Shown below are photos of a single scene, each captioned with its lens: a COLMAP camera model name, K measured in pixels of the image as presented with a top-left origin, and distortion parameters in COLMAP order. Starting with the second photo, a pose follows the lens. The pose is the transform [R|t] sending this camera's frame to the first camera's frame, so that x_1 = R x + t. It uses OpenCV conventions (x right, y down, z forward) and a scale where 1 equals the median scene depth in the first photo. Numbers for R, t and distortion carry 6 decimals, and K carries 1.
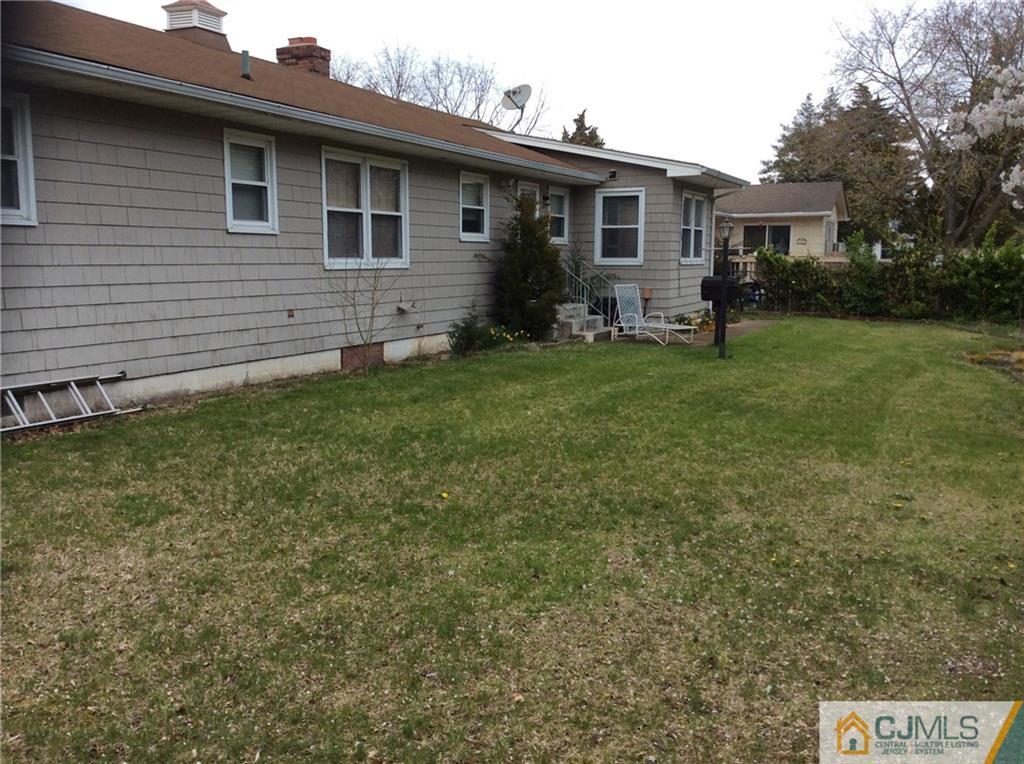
lens RADIAL K [[934.0, 0, 512.0], [0, 934.0, 383.9], [0, 0, 1]] dist [0.009528, 0.000000]
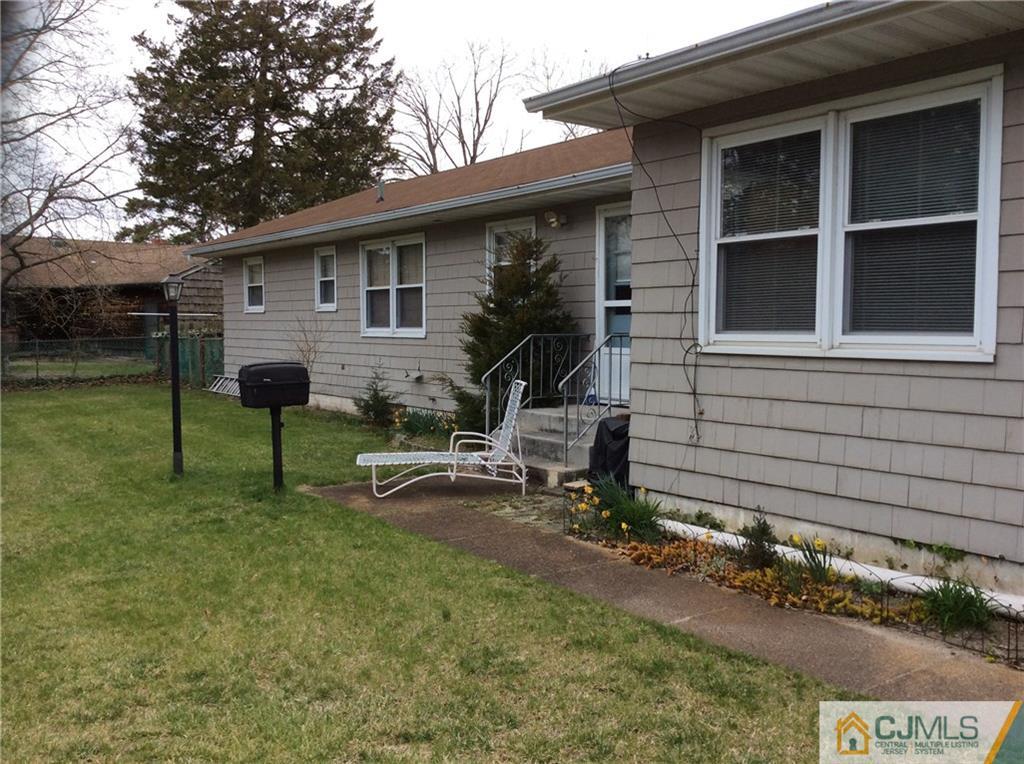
lens RADIAL K [[934.0, 0, 507.5], [0, 934.0, 381.5], [0, 0, 1]] dist [0.009528, 0.000000]
pose [[-0.478805, 0.050355, -0.876476, 0.783014], [-0.119986, 0.985232, 0.122150, -0.227063], [0.869683, 0.163650, -0.465693, 1.668546]]
